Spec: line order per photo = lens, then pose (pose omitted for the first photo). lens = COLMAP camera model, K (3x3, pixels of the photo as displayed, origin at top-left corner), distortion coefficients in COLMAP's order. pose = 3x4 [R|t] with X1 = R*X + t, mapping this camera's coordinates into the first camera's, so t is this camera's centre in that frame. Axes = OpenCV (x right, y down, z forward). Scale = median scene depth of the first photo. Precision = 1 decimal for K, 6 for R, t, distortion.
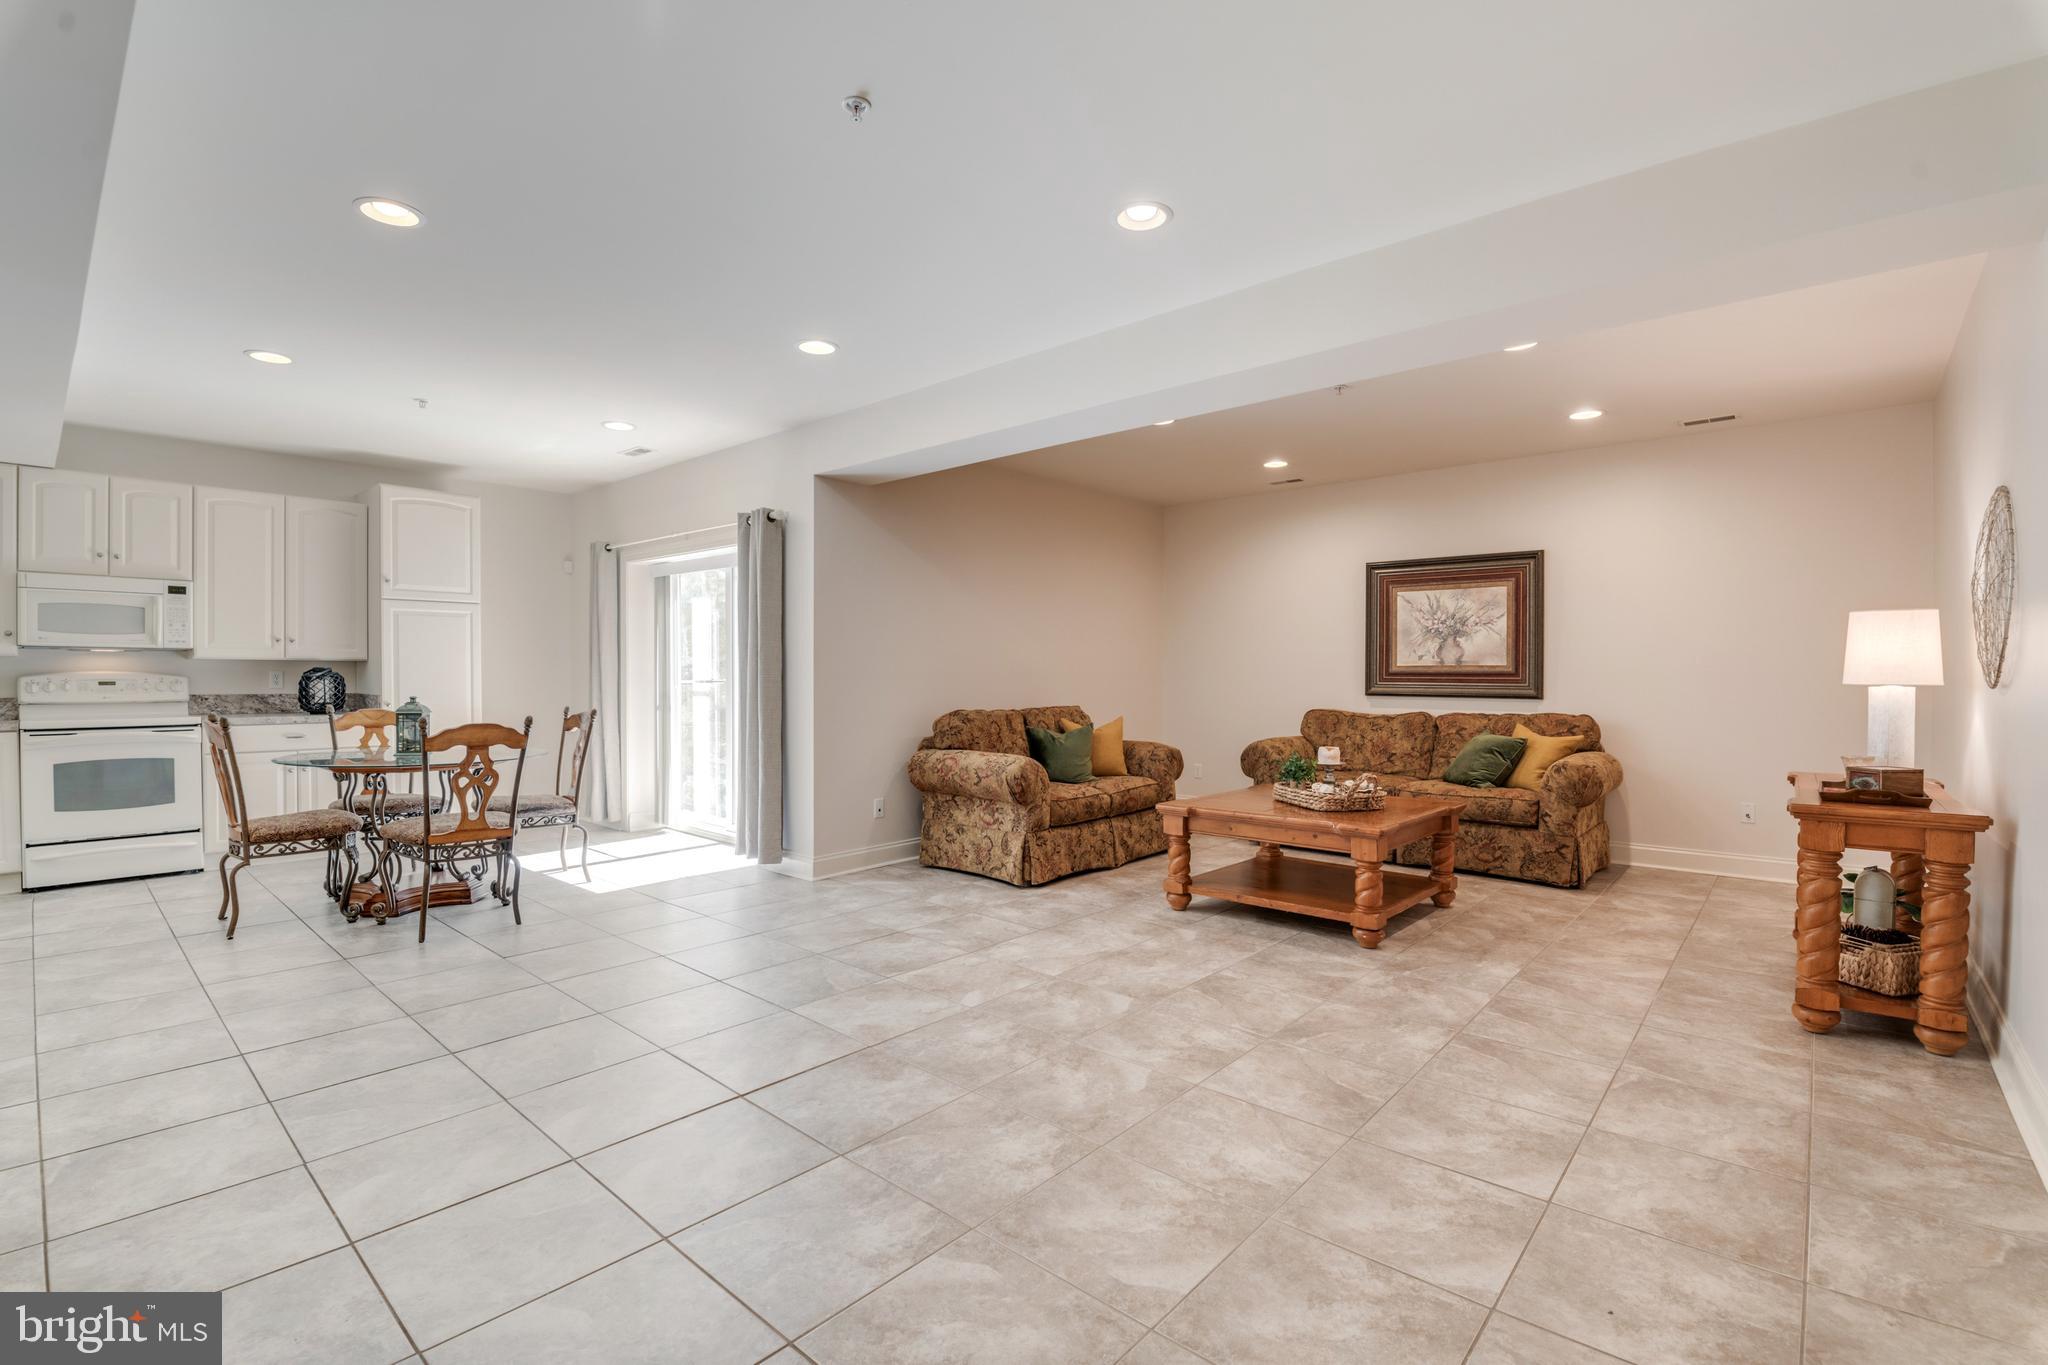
lens RADIAL K [[913.0, 0, 1028.8], [0, 913.0, 673.0], [0, 0, 1]] dist [-0.014949, -0.005795]
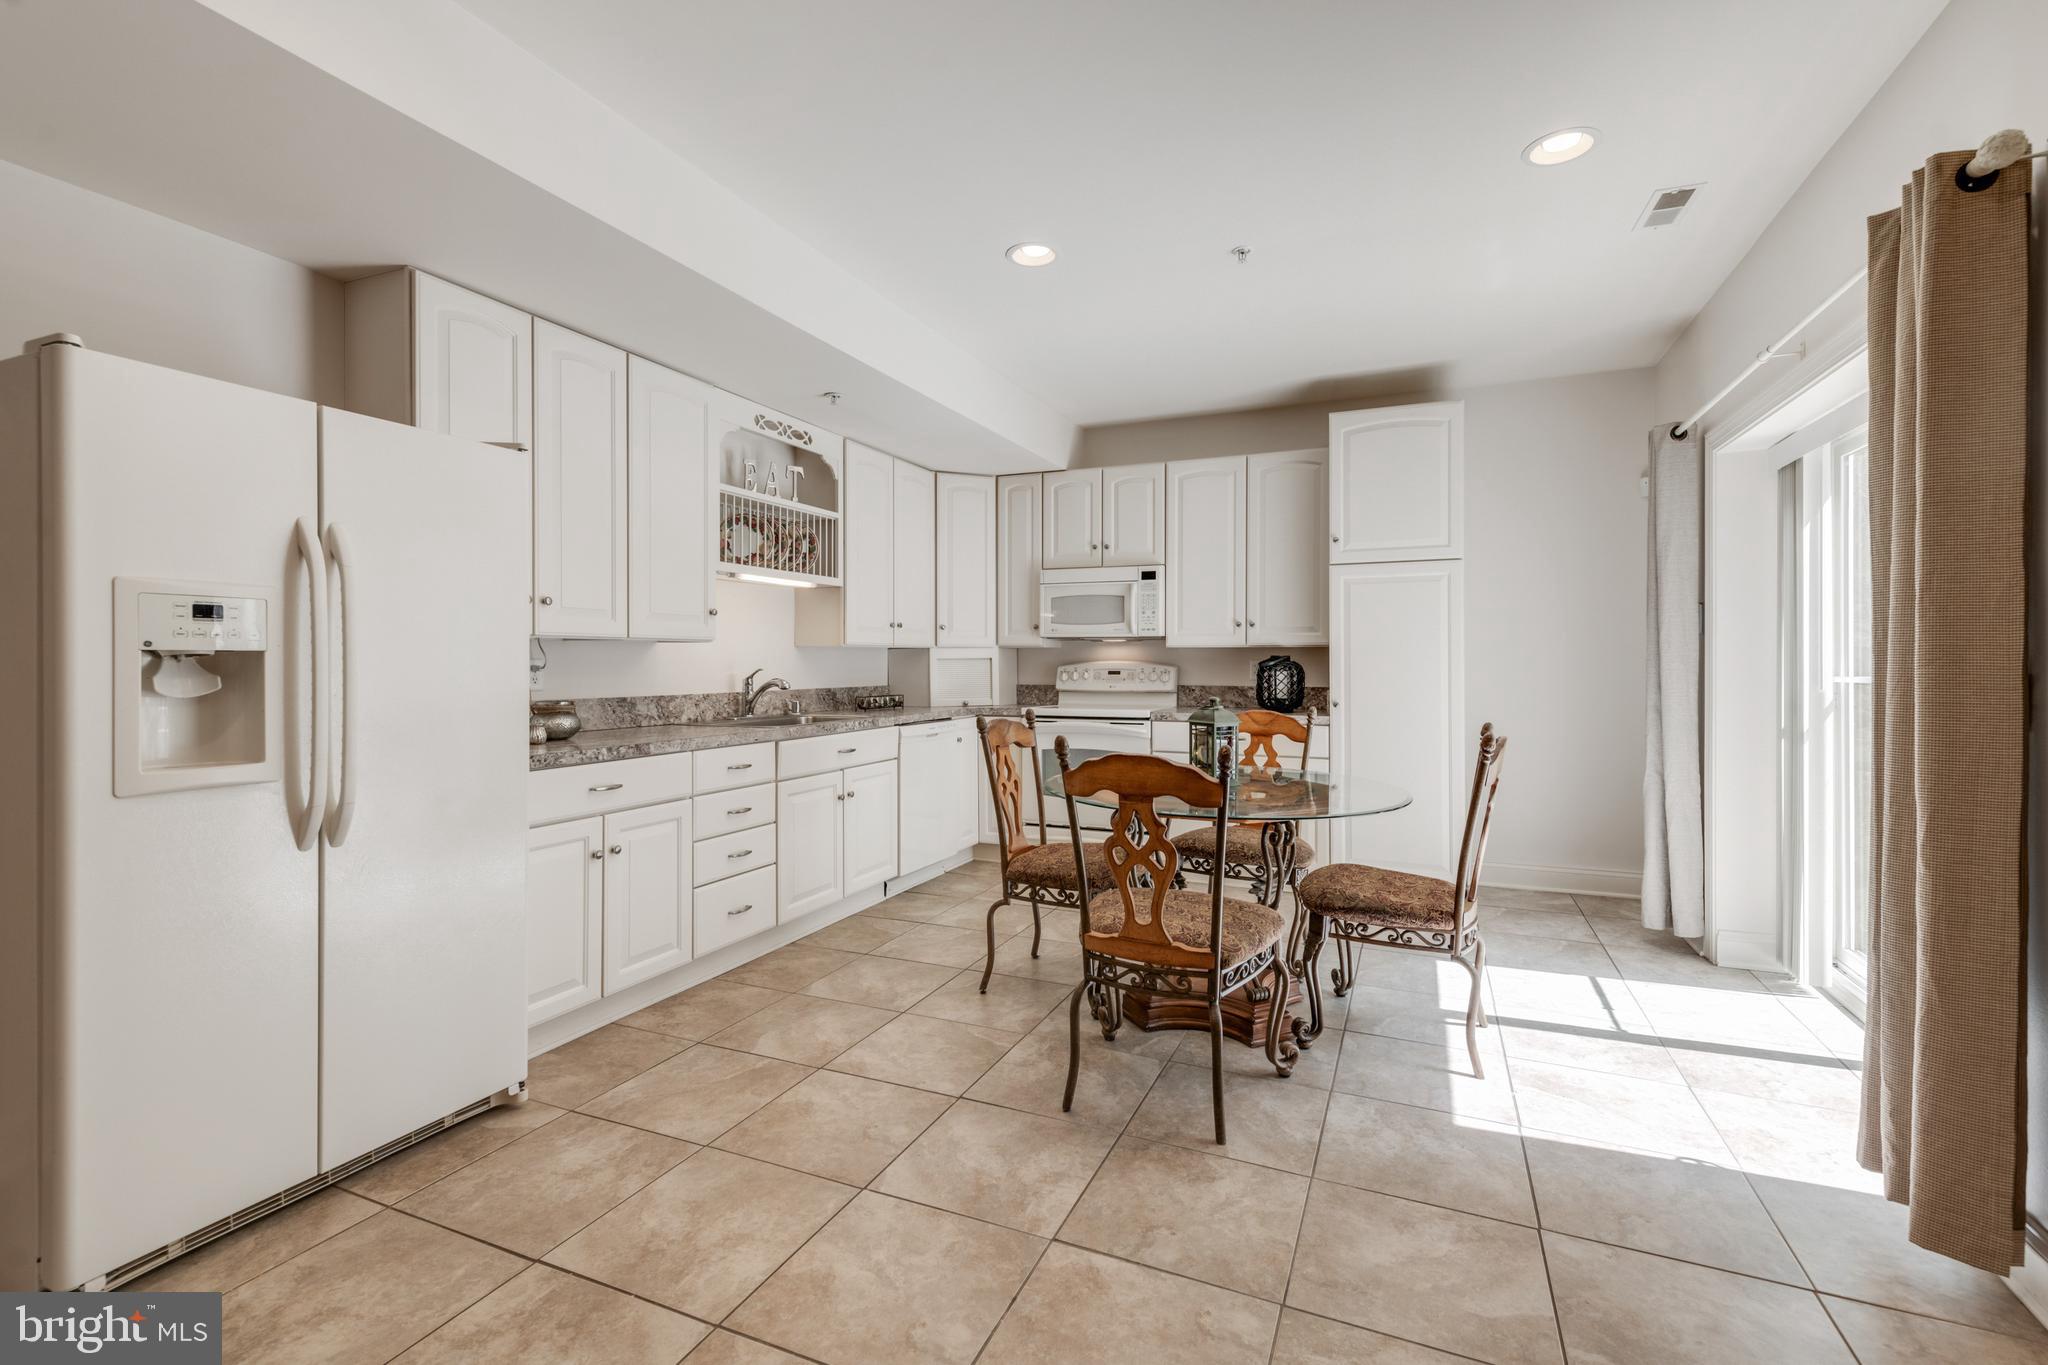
lens RADIAL K [[897.8, 0, 1027.1], [0, 897.8, 662.2], [0, 0, 1]] dist [0.002273, -0.000218]
pose [[0.302754, -0.002089, -0.953067, -0.083283], [0.000489, 0.999998, -0.002037, 0.001453], [0.953069, 0.000150, 0.302754, 0.591664]]
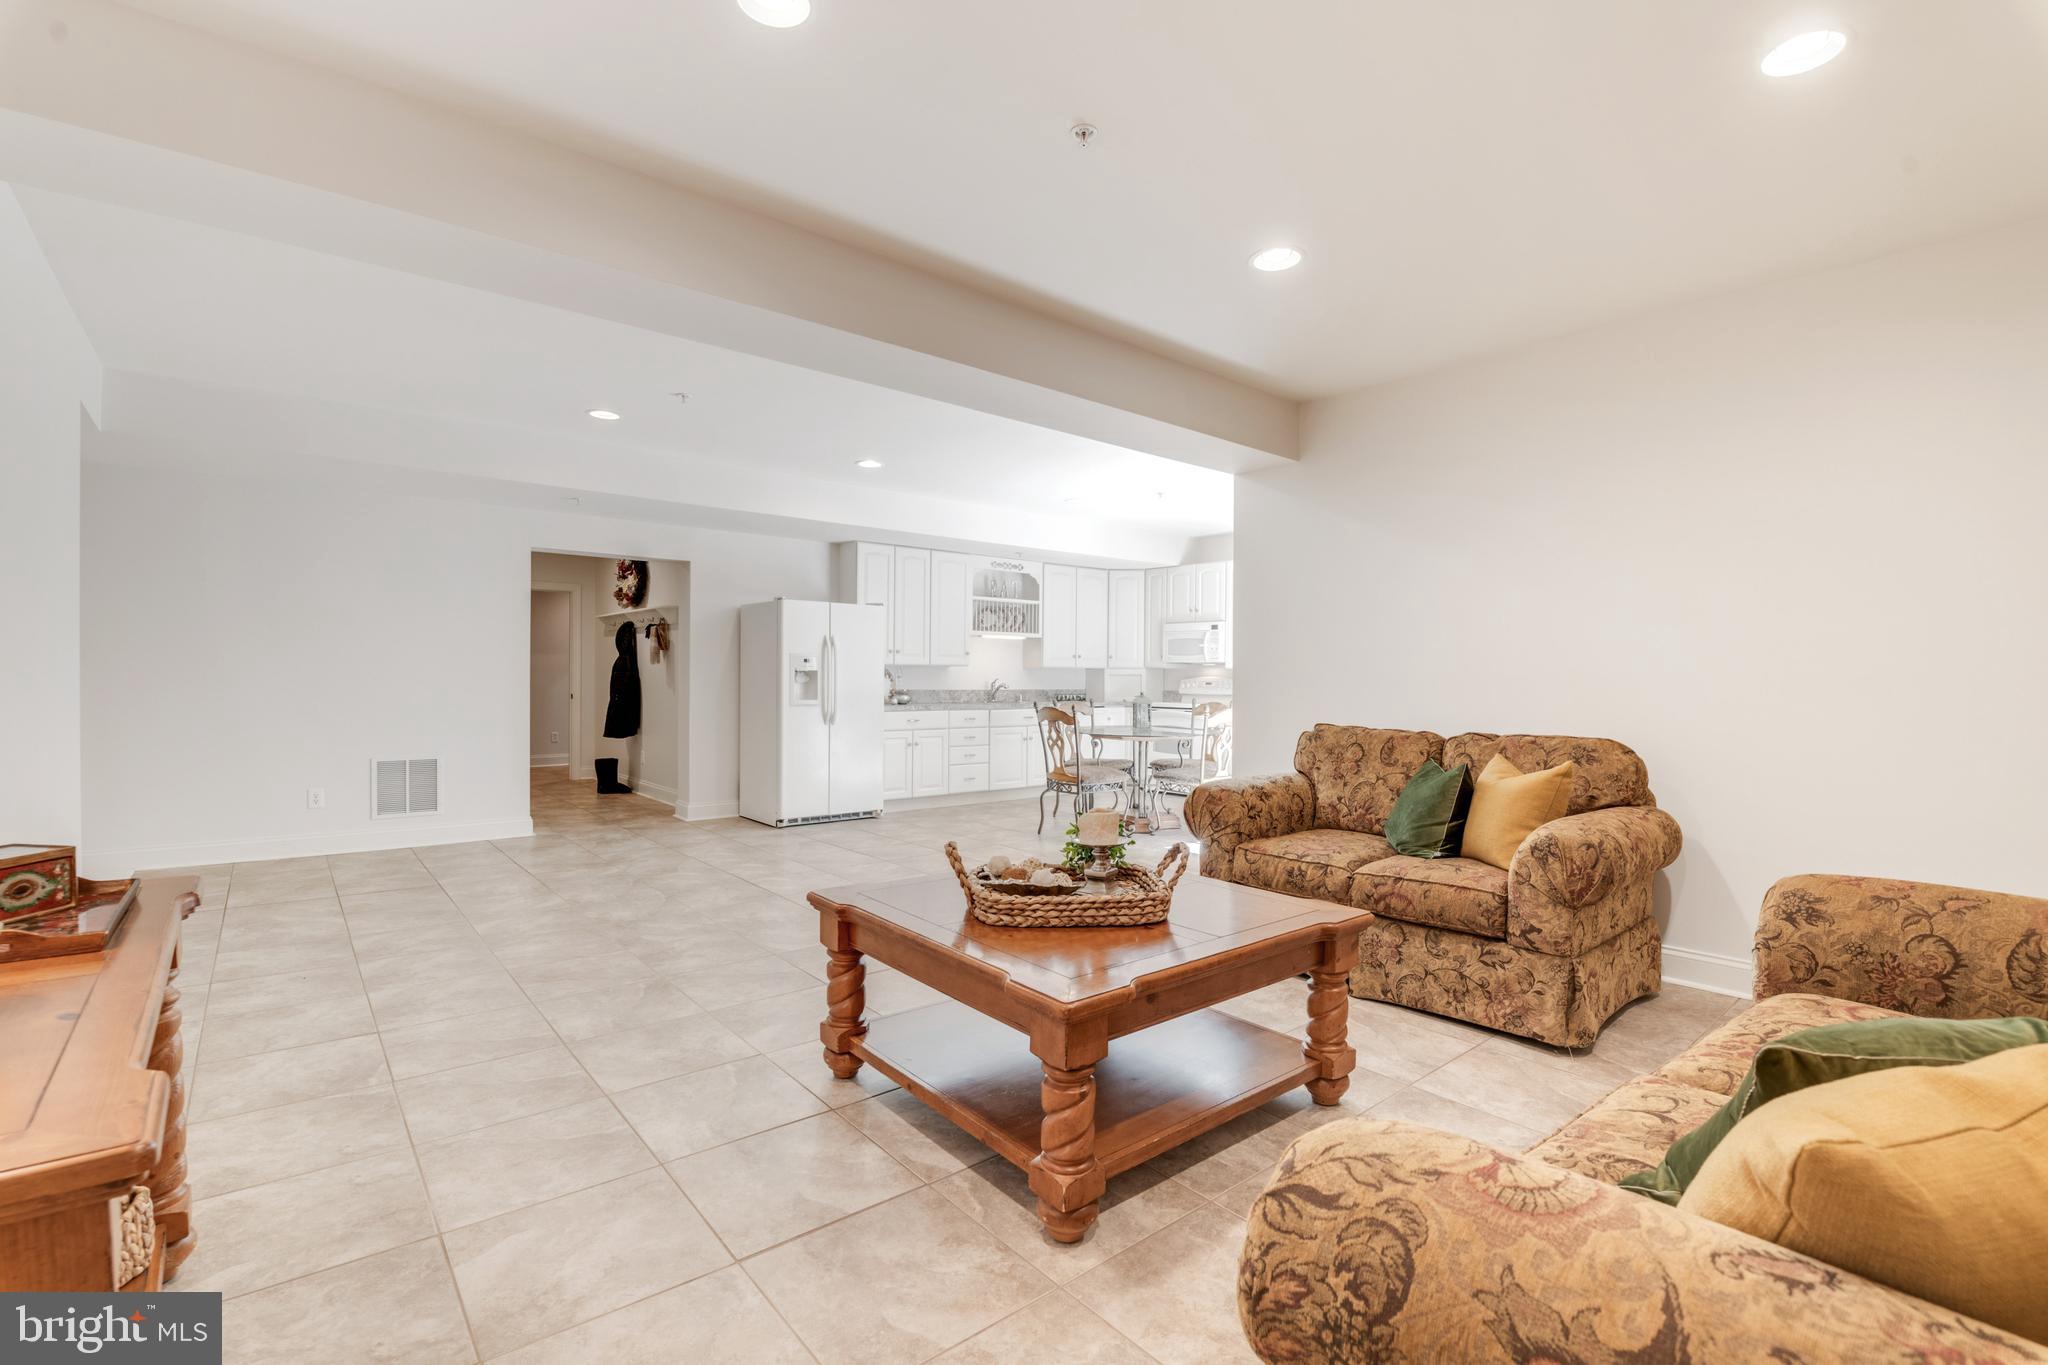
lens RADIAL K [[913.0, 0, 1028.8], [0, 913.0, 673.0], [0, 0, 1]] dist [-0.014949, -0.005795]
pose [[-0.150876, -0.006506, -0.988531, 0.762899], [-0.010741, 0.999930, -0.004942, 0.003233], [0.988494, 0.009872, -0.150935, 0.920204]]
